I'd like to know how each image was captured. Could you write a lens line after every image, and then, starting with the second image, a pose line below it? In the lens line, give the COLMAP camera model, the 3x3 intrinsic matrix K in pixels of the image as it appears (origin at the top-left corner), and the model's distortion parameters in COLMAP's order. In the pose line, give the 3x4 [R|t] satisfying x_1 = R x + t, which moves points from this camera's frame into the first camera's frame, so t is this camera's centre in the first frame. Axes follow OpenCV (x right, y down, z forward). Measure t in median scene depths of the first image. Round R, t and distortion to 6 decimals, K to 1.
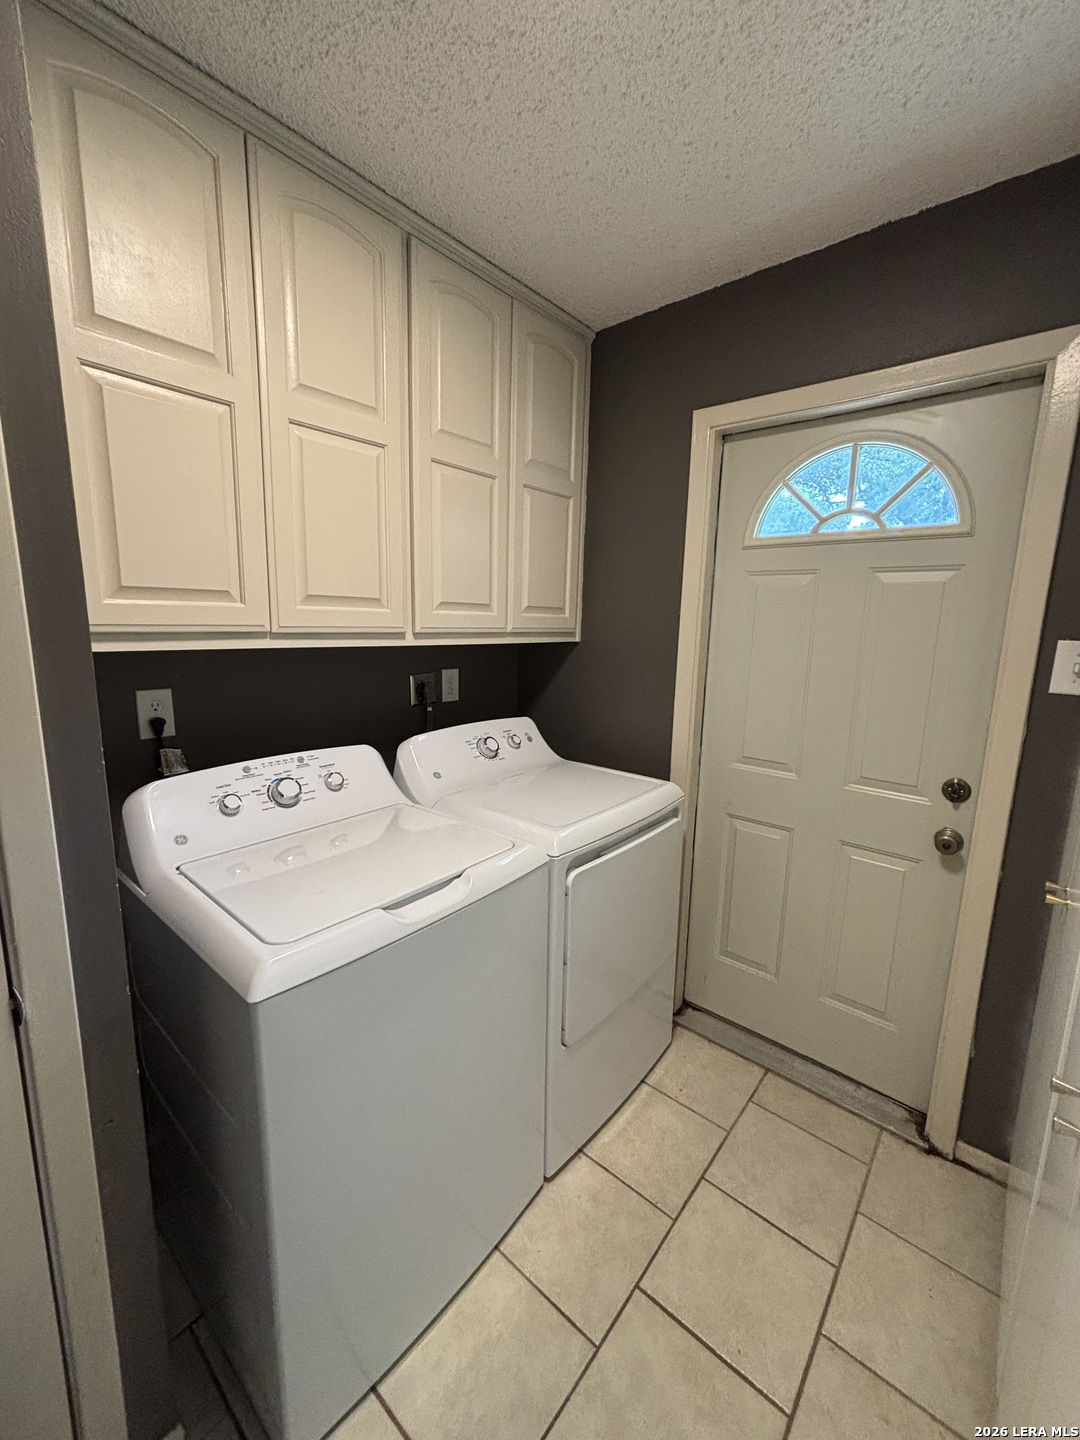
lens RADIAL K [[575.2, 0, 541.4], [0, 575.2, 717.2], [0, 0, 1]] dist [-0.004514, 0.001627]
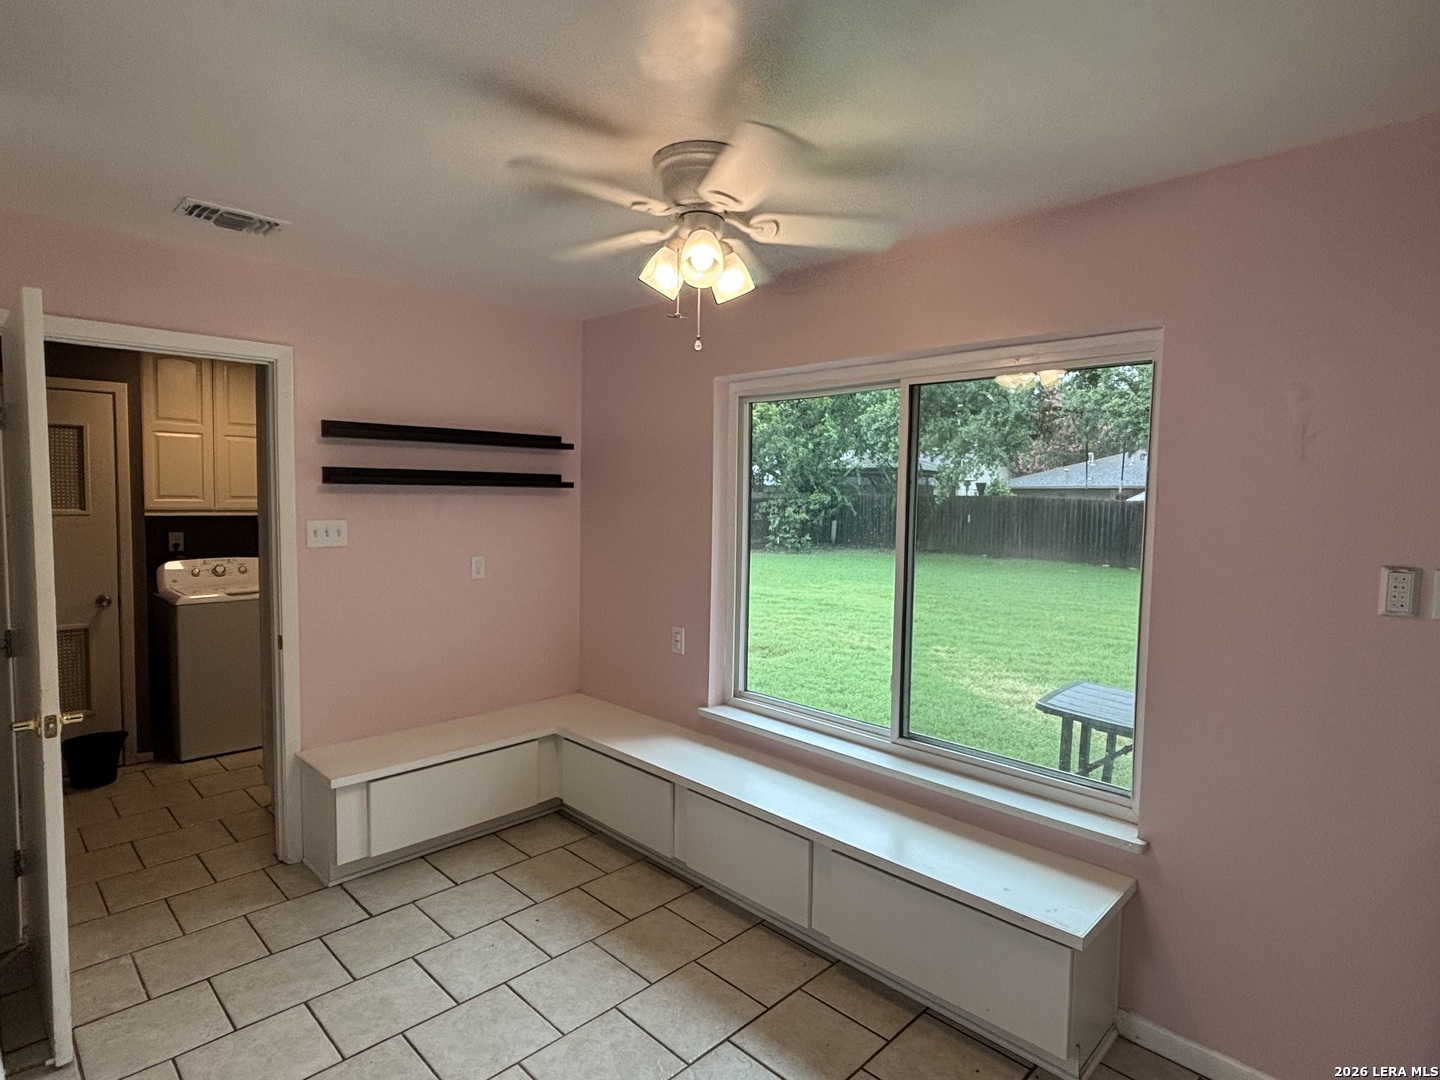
lens RADIAL K [[767.2, 0, 718.8], [0, 767.2, 540.8], [0, 0, 1]] dist [0.004513, 0.000122]
pose [[0.995915, 0.001352, -0.090283, 2.145066], [-0.011194, 0.994023, -0.108598, 0.351338], [0.089596, 0.109165, 0.989977, -2.281553]]
